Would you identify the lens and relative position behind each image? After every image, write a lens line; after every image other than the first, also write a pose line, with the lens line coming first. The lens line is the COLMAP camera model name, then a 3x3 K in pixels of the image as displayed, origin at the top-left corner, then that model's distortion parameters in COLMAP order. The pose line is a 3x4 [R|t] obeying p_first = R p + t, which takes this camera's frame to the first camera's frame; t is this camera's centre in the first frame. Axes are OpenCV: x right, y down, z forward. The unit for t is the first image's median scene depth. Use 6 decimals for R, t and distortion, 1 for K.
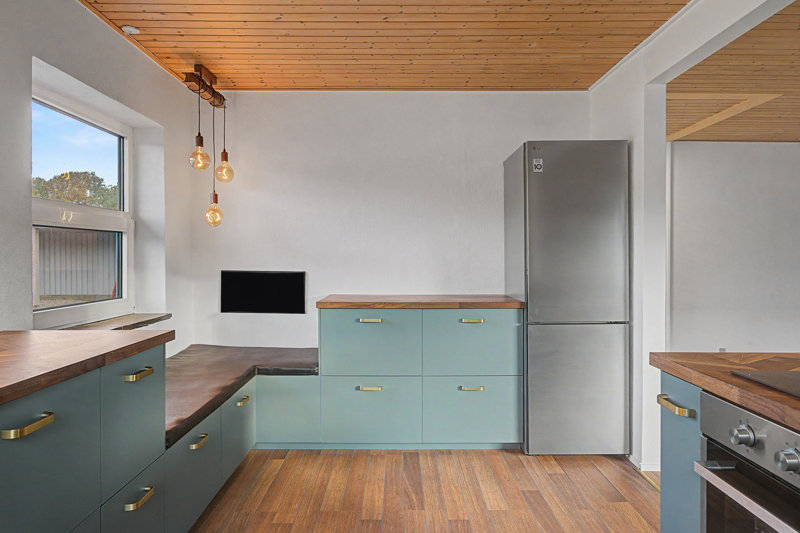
lens RADIAL K [[526.4, 0, 400.1], [0, 526.4, 259.1], [0, 0, 1]] dist [0.003910, 0.000846]
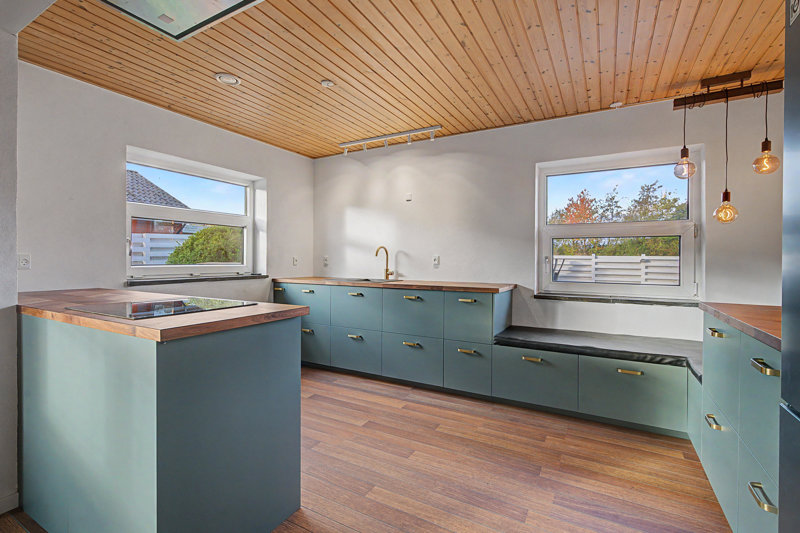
lens RADIAL K [[366.2, 0, 401.4], [0, 366.2, 262.5], [0, 0, 1]] dist [0.002663, 0.000219]
pose [[-0.493159, 0.003791, -0.869931, 0.635438], [-0.012174, 0.999862, 0.011259, 0.014276], [0.869854, 0.016144, -0.493045, 0.876906]]
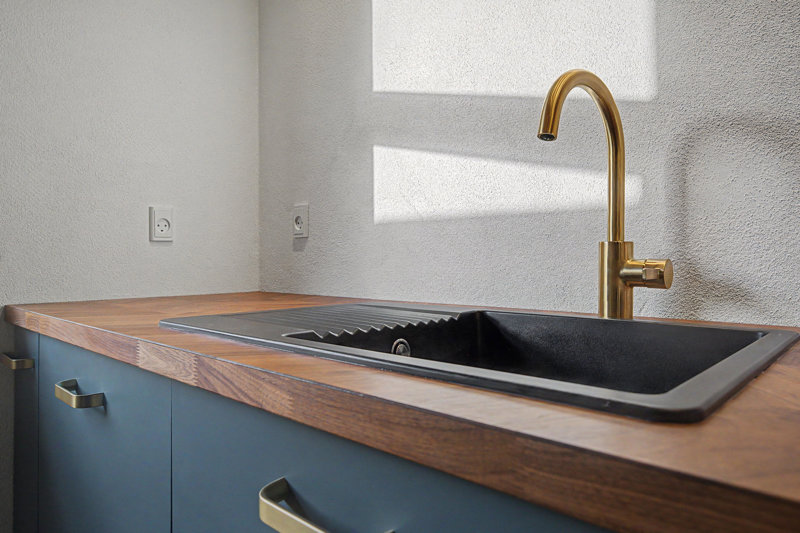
lens RADIAL K [[526.4, 0, 400.1], [0, 526.4, 259.1], [0, 0, 1]] dist [0.003910, 0.000846]
pose [[-0.693971, 0.008107, -0.719957, -0.188034], [0.005792, 0.999967, 0.005677, 0.057295], [0.719979, -0.000230, -0.693996, 0.308258]]
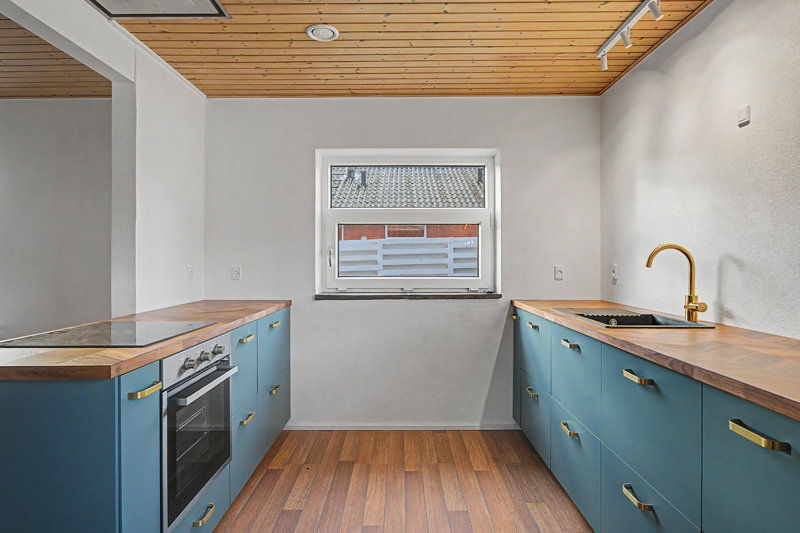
lens RADIAL K [[454.1, 0, 399.1], [0, 454.1, 261.5], [0, 0, 1]] dist [-0.002870, -0.000556]
pose [[-0.999933, -0.000865, 0.011532, -0.019155], [-0.000777, 0.999970, 0.007667, -0.004908], [-0.011538, 0.007658, -0.999904, 0.888374]]
